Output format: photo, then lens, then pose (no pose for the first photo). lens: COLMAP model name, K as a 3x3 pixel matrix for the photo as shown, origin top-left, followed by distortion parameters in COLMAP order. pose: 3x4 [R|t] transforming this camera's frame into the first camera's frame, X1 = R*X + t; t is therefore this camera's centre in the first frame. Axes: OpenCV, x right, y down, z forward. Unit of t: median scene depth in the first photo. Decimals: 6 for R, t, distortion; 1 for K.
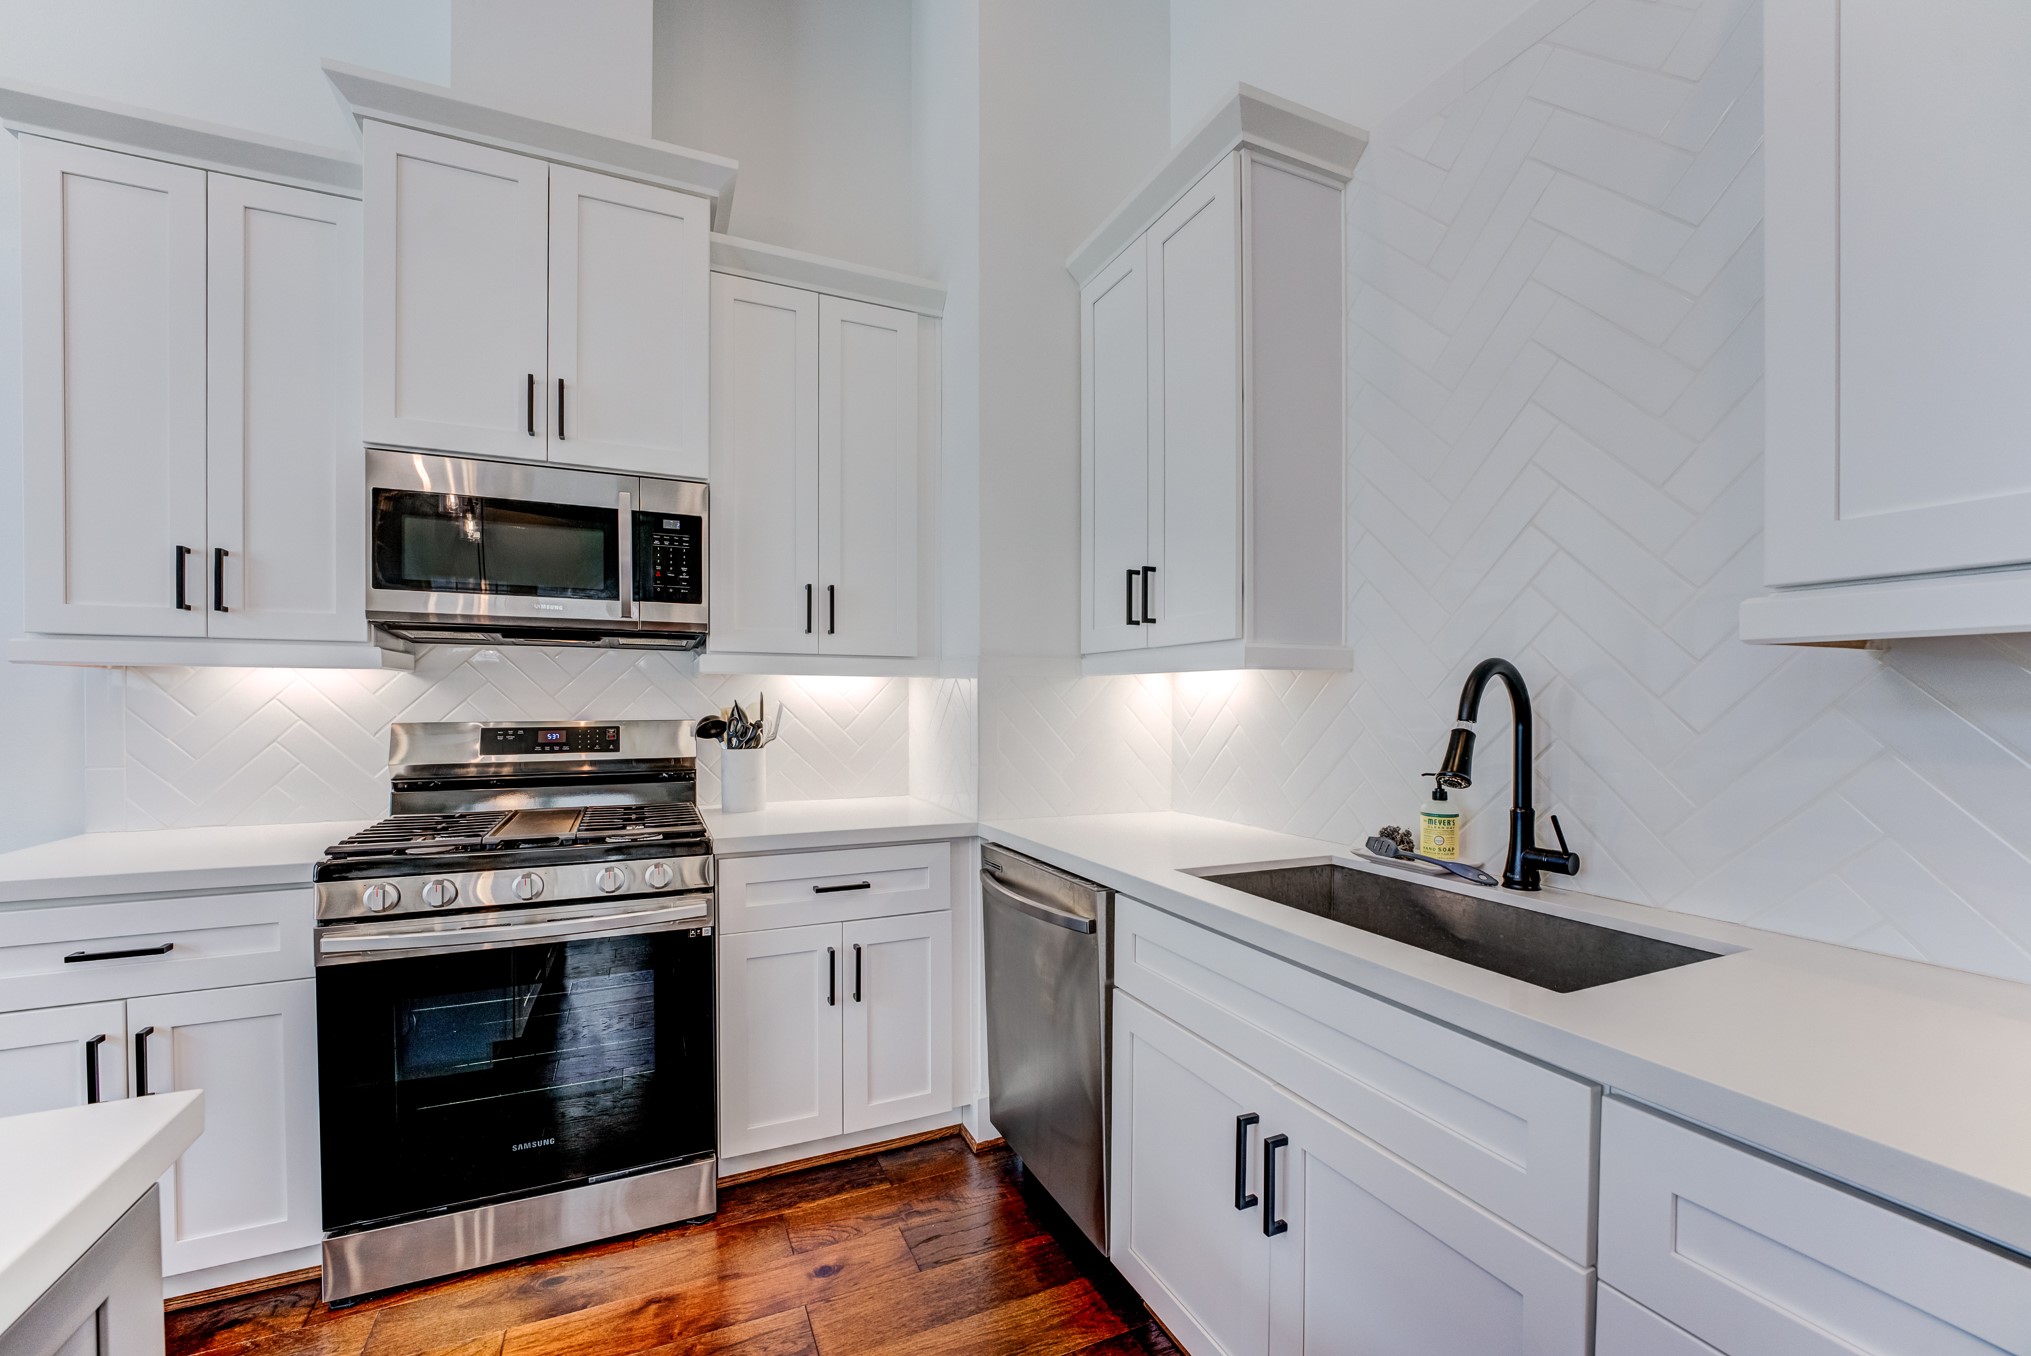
lens RADIAL K [[821.8, 0, 1012.0], [0, 821.8, 711.3], [0, 0, 1]] dist [-0.015820, -0.000027]
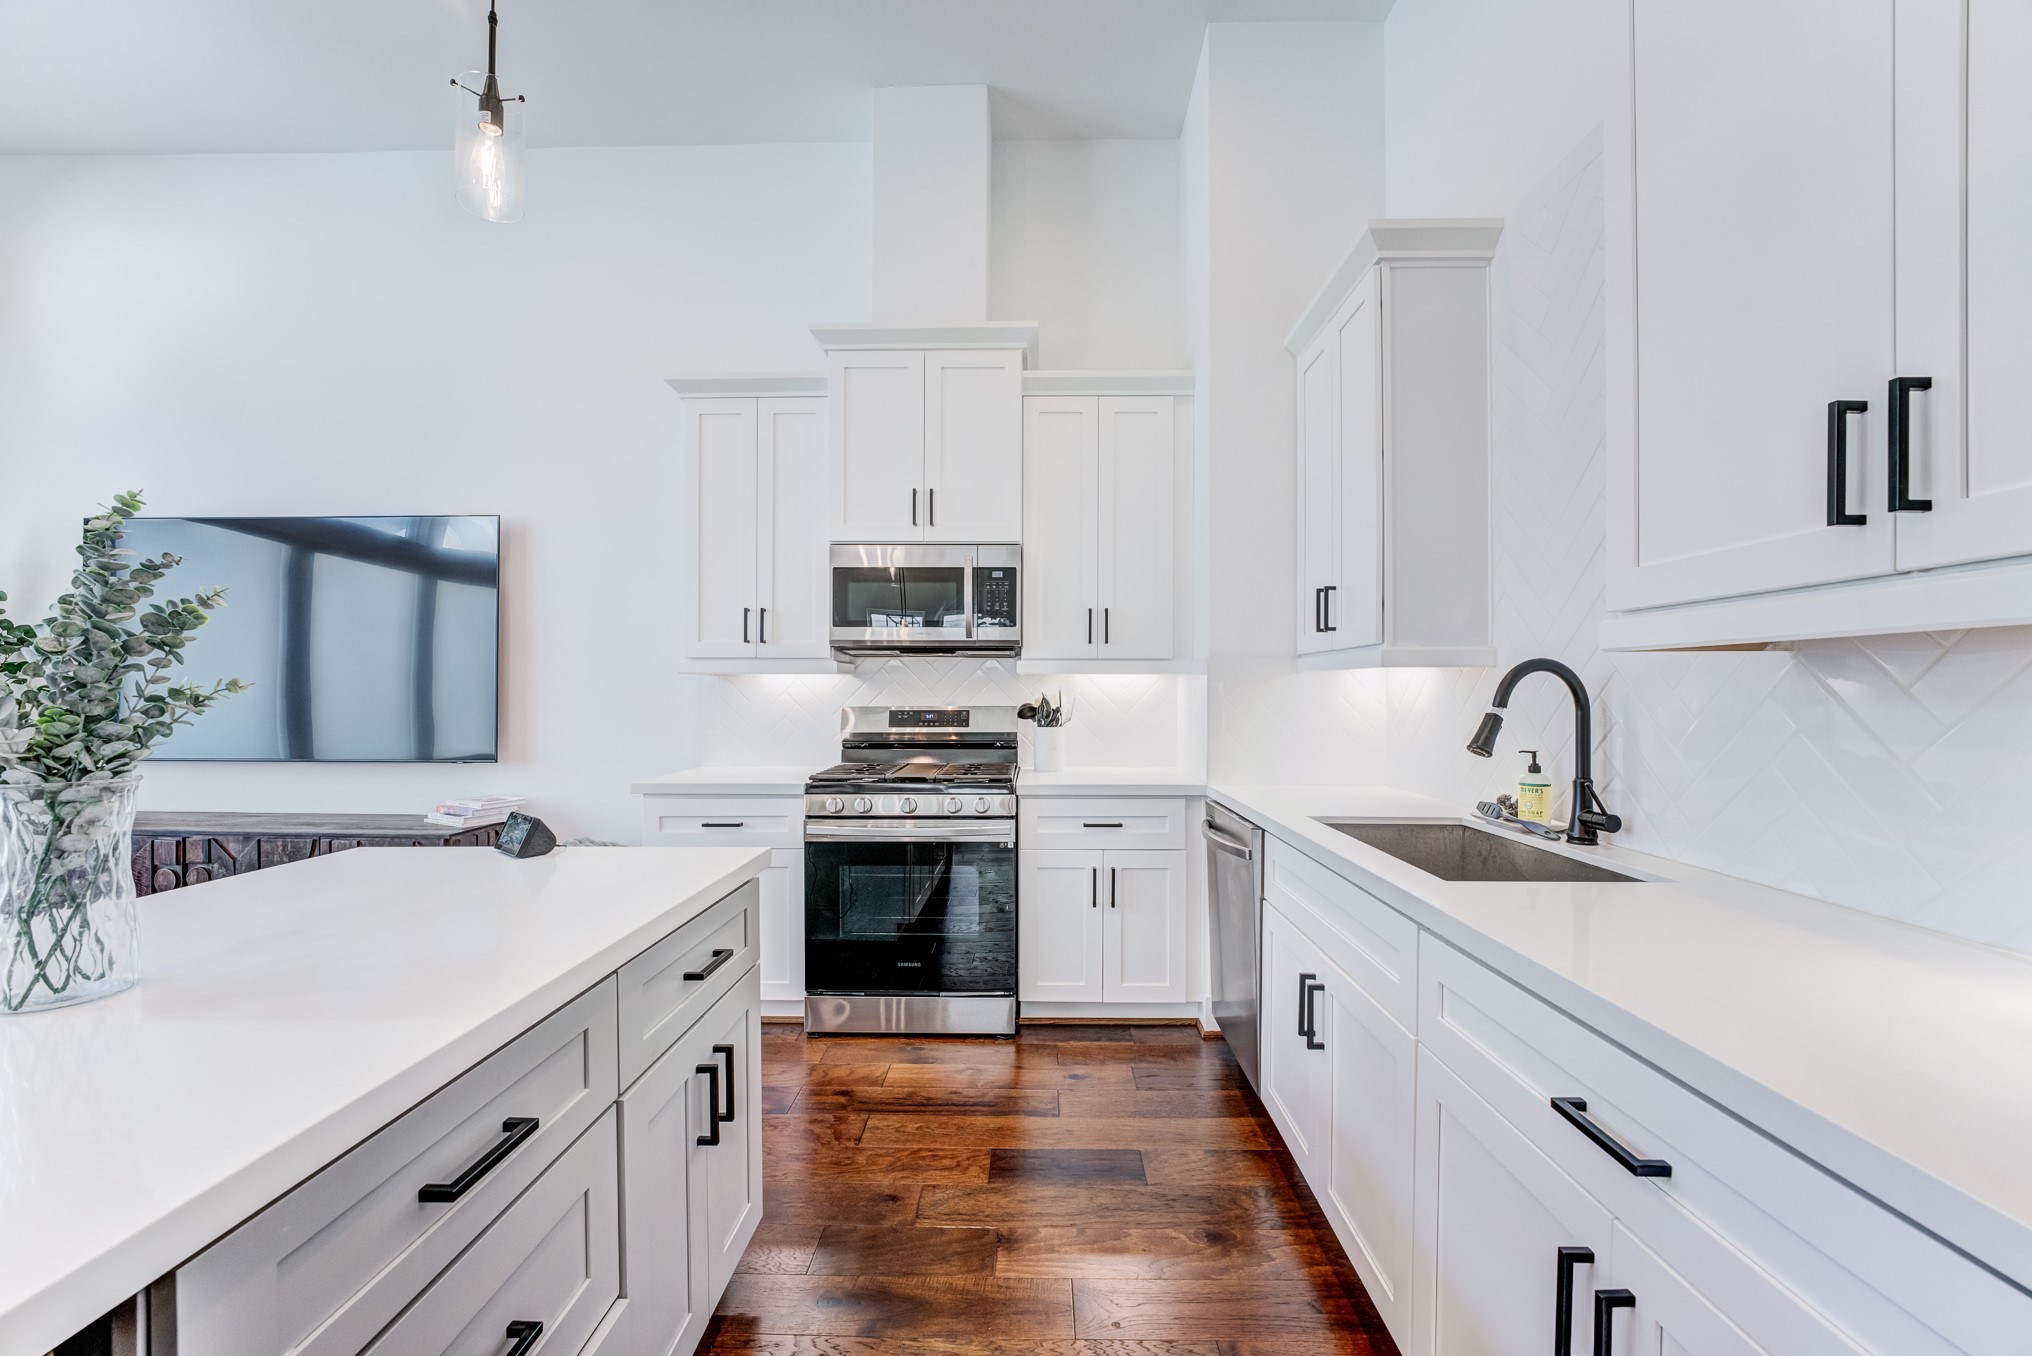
lens RADIAL K [[817.7, 0, 1018.0], [0, 817.7, 694.3], [0, 0, 1]] dist [-0.013674, 0.000057]
pose [[0.901024, -0.000118, -0.433770, 0.275936], [-0.004860, 0.999934, -0.010366, 0.005513], [0.433743, 0.011448, 0.900964, -0.336064]]
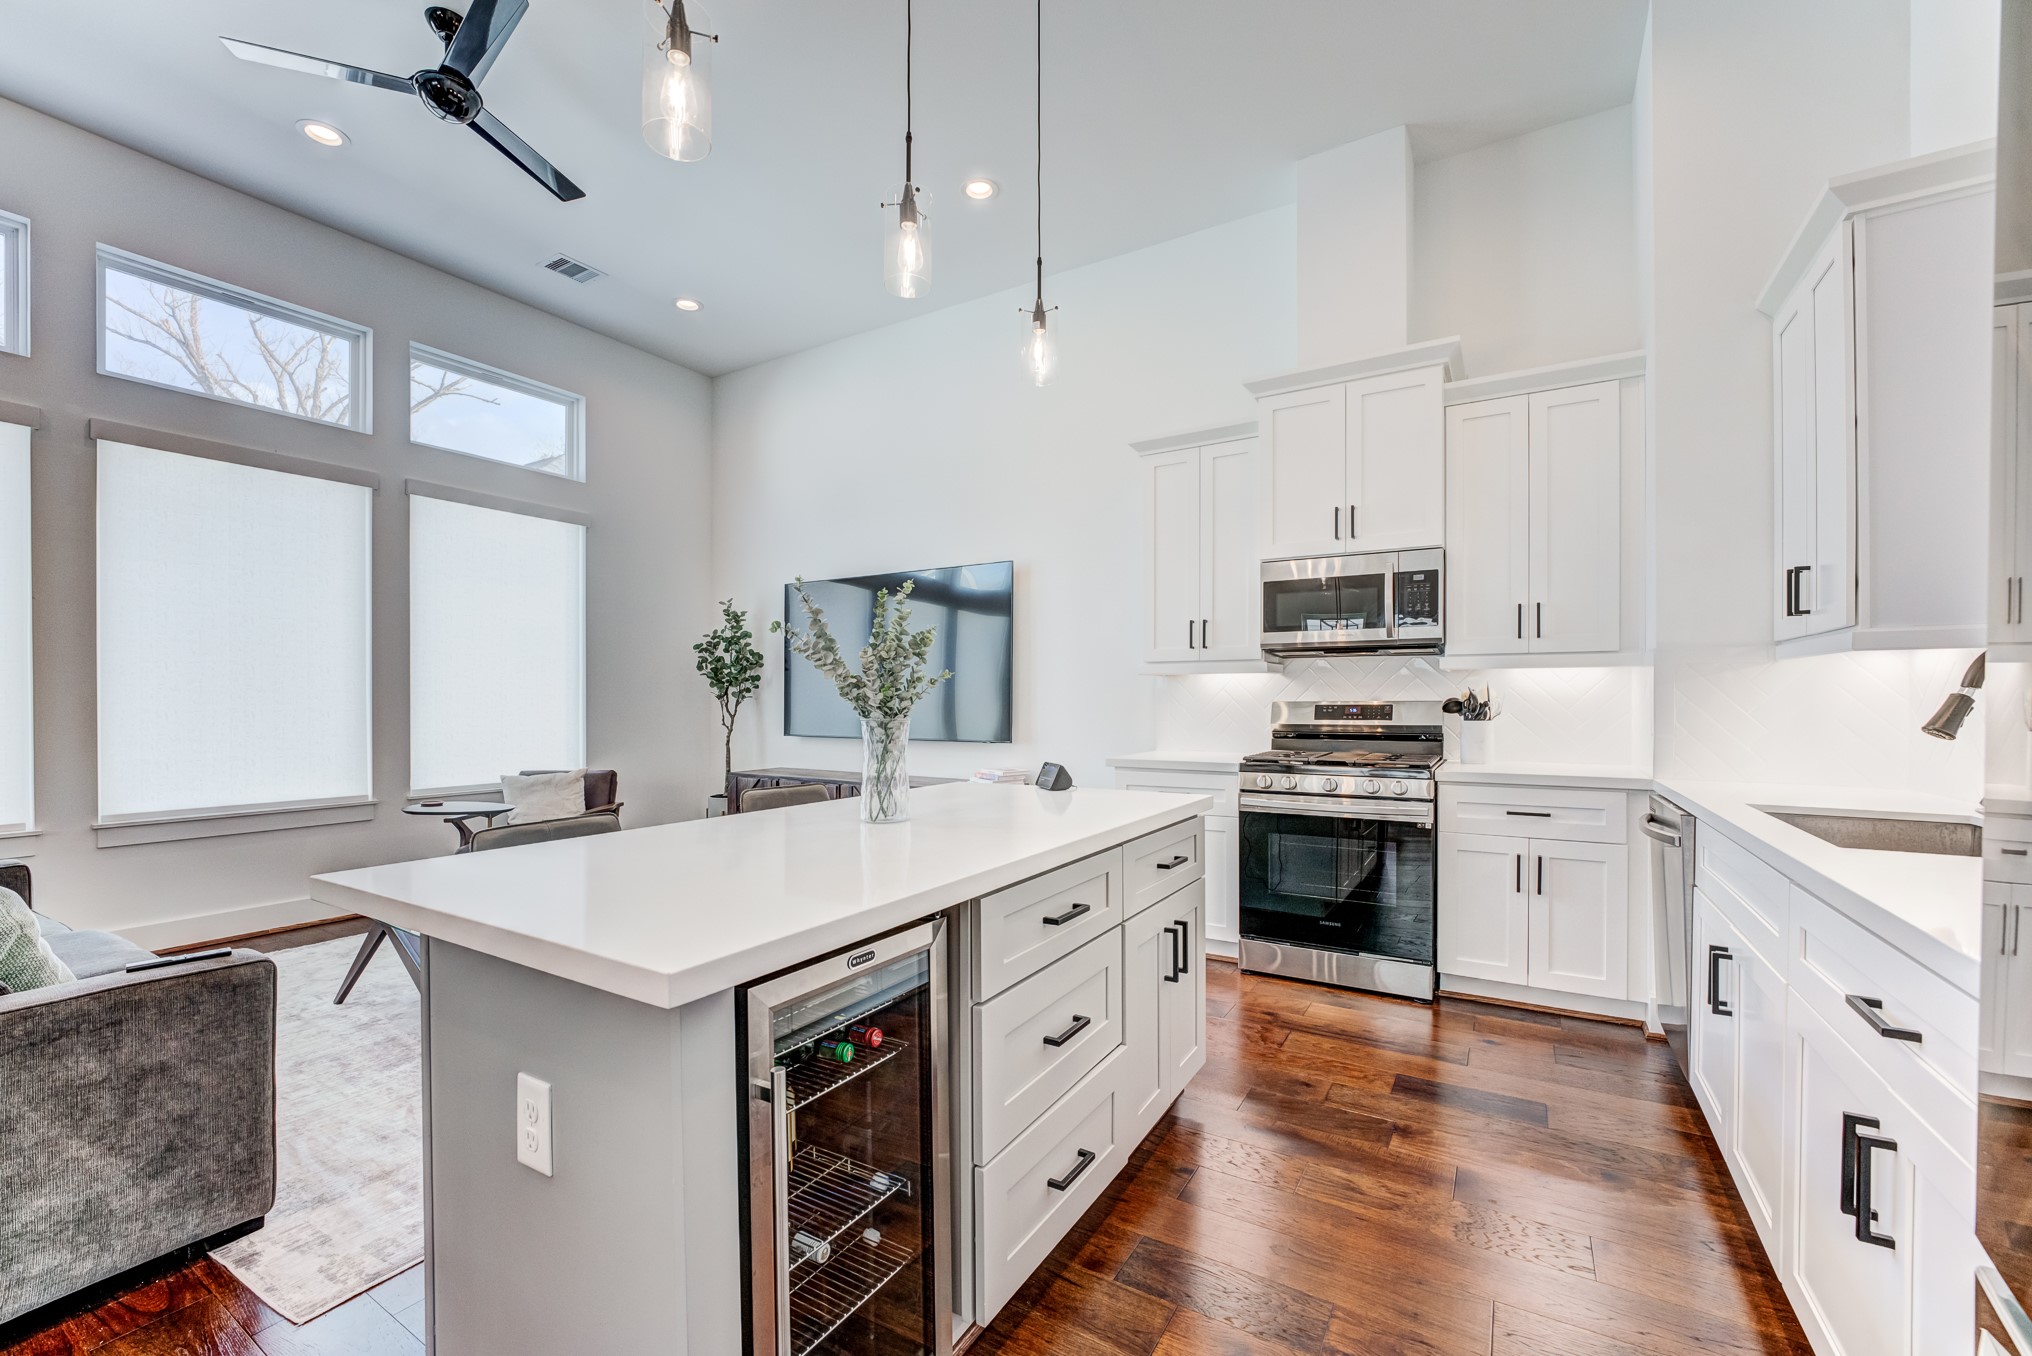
lens RADIAL K [[818.6, 0, 1013.2], [0, 818.6, 702.0], [0, 0, 1]] dist [-0.014127, 0.000212]
pose [[0.558716, -0.000519, -0.829359, 0.488655], [-0.009077, 0.999936, -0.006742, 0.035638], [0.829309, 0.011295, 0.558676, -0.575241]]
